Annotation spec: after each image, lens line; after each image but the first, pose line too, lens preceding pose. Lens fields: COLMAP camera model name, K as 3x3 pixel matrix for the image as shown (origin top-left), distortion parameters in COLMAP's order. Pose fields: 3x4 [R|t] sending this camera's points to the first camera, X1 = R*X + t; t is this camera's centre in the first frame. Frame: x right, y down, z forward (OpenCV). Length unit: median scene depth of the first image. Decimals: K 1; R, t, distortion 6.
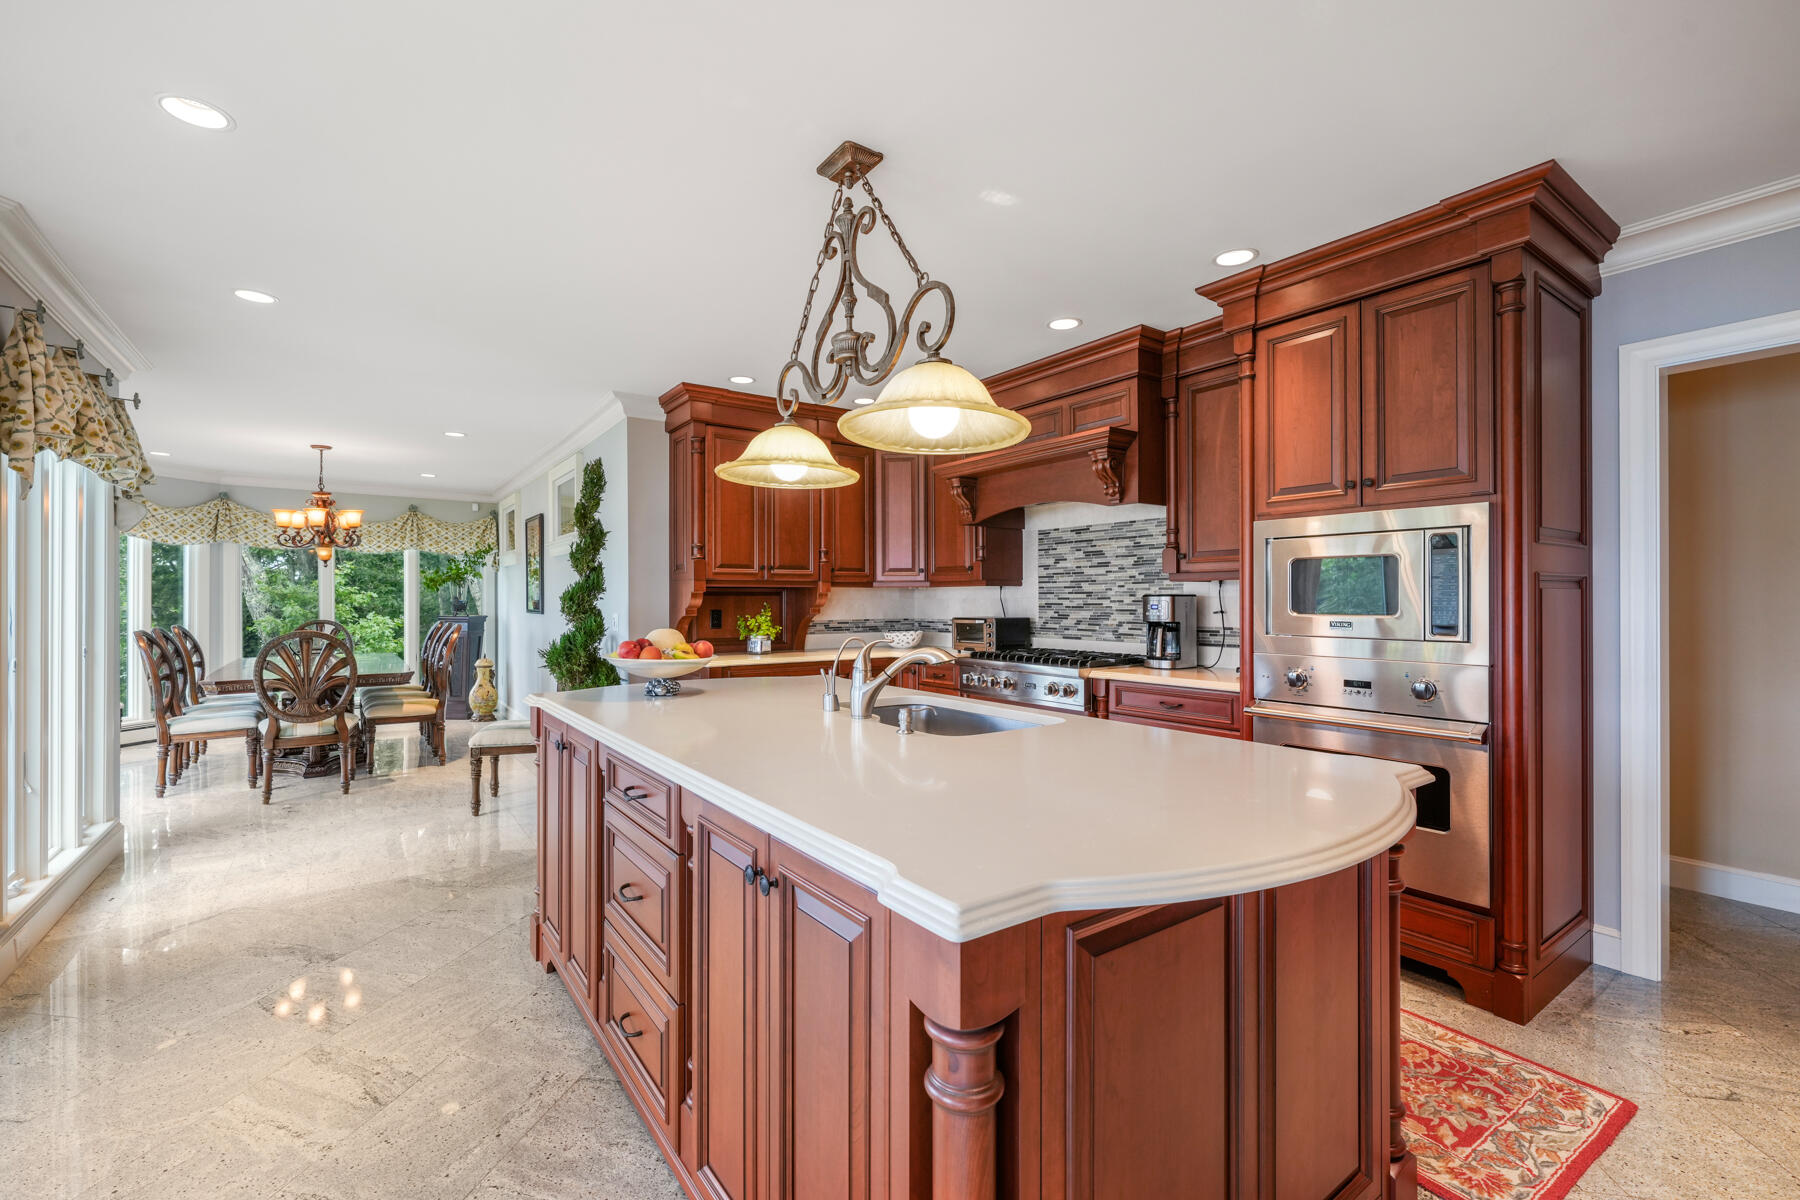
lens RADIAL K [[765.8, 0, 900.0], [0, 765.8, 600.0], [0, 0, 1]] dist [0.000479, -0.000018]
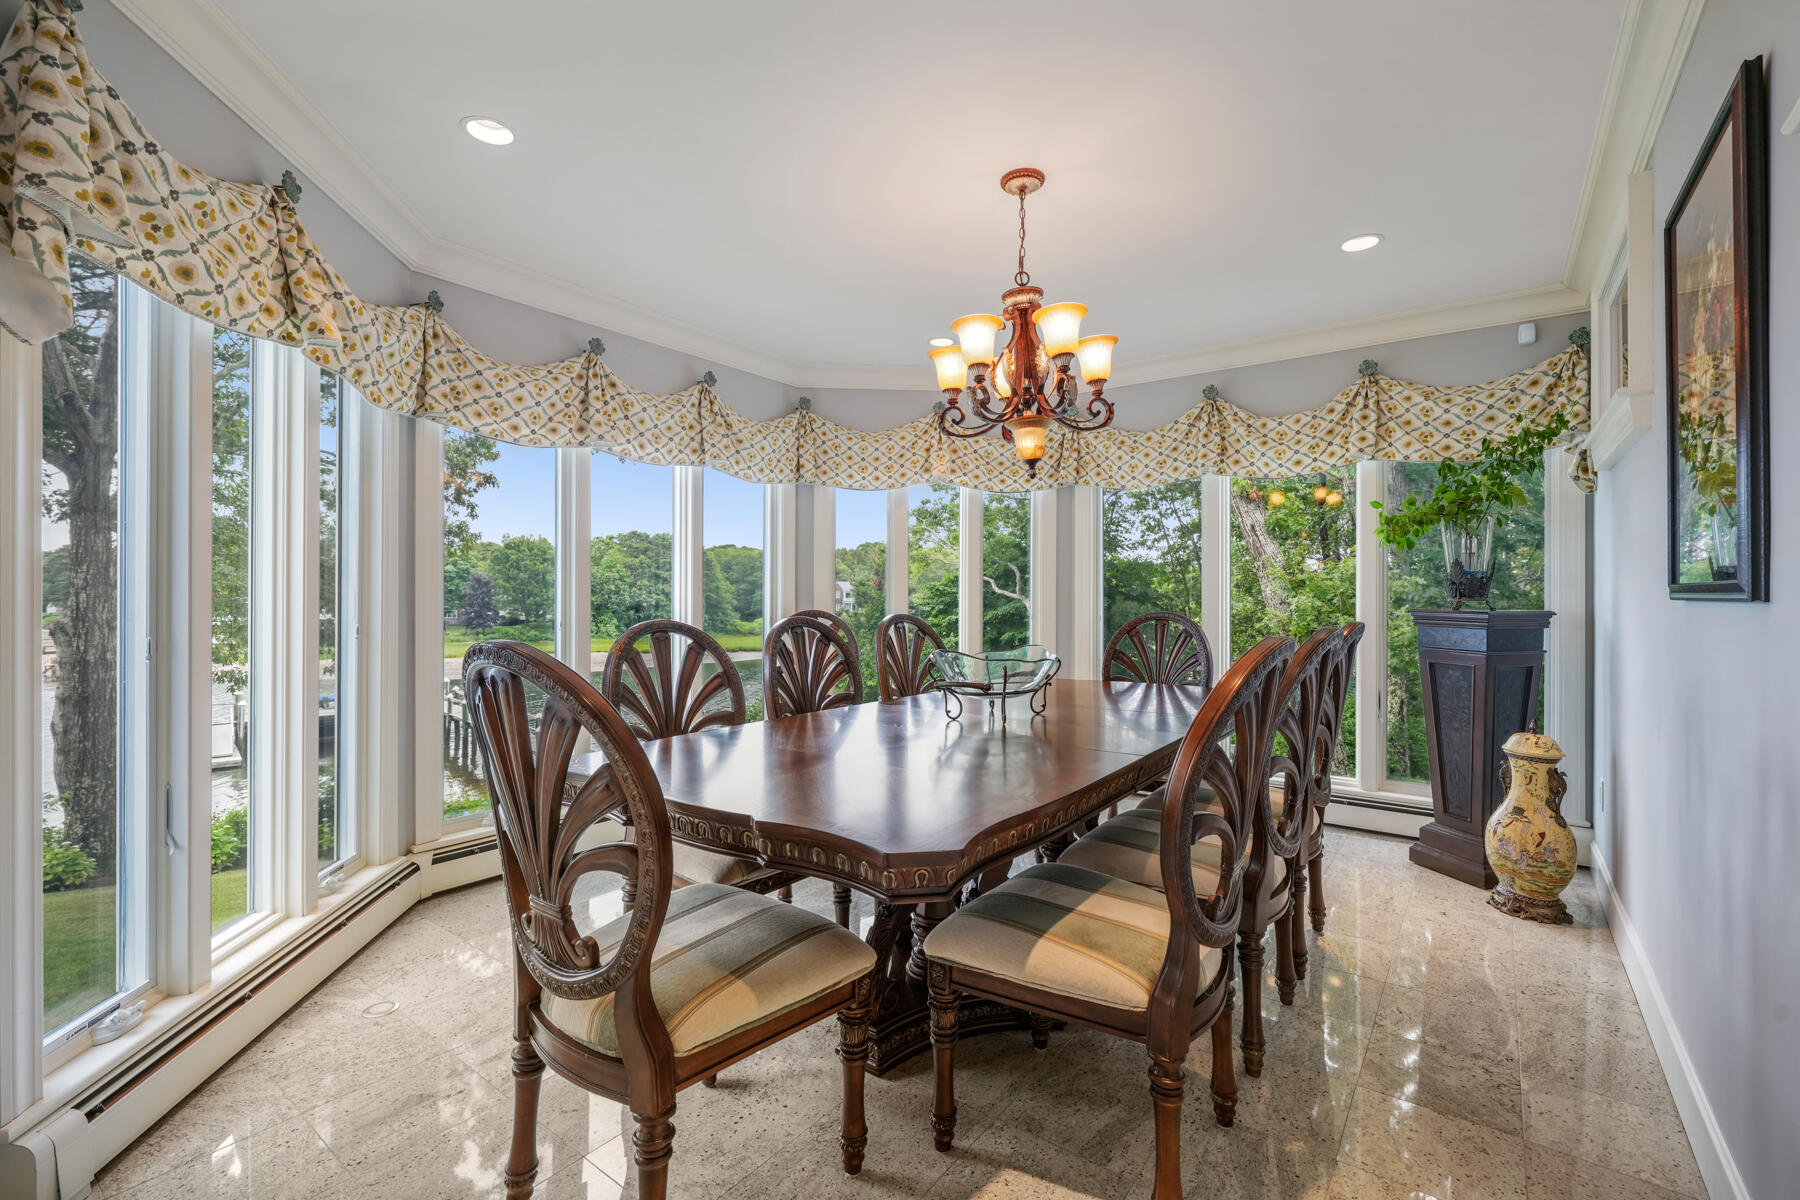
lens RADIAL K [[784.7, 0, 900.0], [0, 784.7, 600.0], [0, 0, 1]] dist [-0.000837, -0.000307]
pose [[0.304062, 0.004095, -0.952643, -0.470241], [-0.001461, 0.999992, 0.003833, 0.023345], [0.952651, 0.000227, 0.304066, 0.997925]]
